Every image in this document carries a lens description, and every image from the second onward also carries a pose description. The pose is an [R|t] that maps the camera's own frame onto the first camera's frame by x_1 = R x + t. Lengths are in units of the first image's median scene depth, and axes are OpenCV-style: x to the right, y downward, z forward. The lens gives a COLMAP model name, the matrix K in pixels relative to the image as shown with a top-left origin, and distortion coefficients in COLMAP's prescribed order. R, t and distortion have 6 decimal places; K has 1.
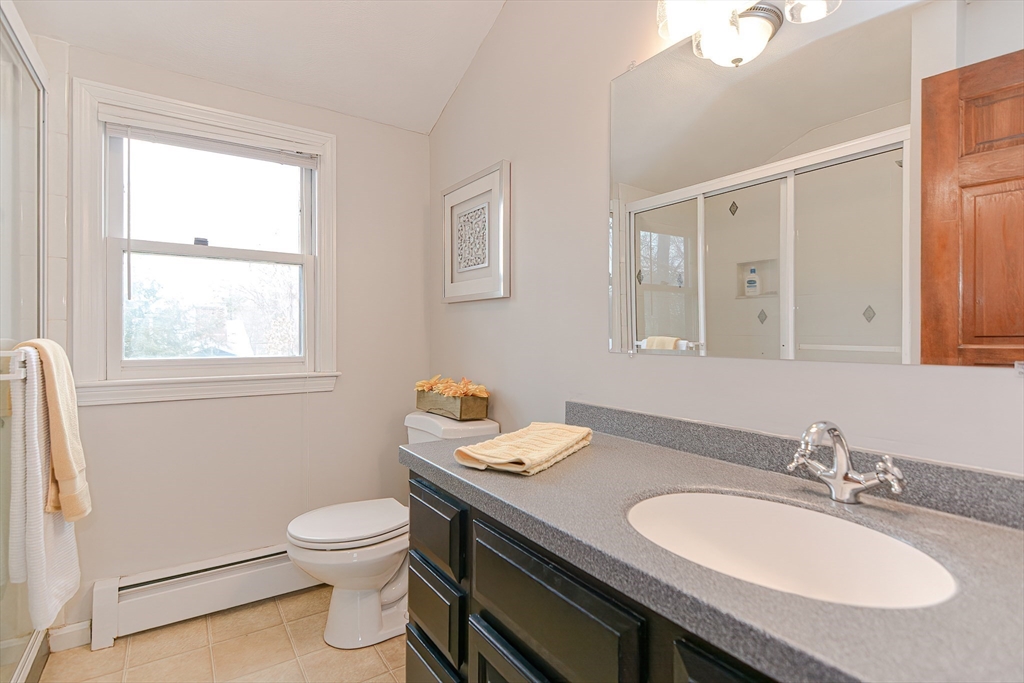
lens RADIAL K [[491.7, 0, 510.1], [0, 491.7, 337.4], [0, 0, 1]] dist [0.020882, -0.008532]
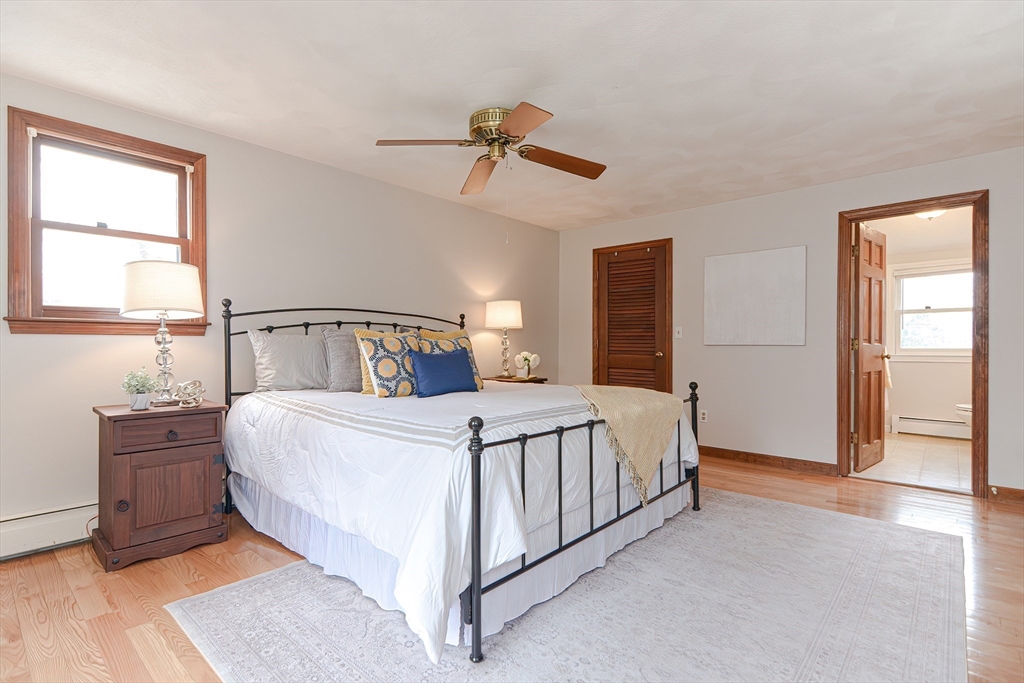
lens RADIAL K [[491.7, 0, 507.2], [0, 491.7, 339.5], [0, 0, 1]] dist [0.020882, -0.008532]
pose [[0.226751, -0.003381, -0.973947, 1.690104], [-0.005991, 0.999970, -0.004866, 0.023410], [0.973934, 0.006938, 0.226724, -2.106208]]
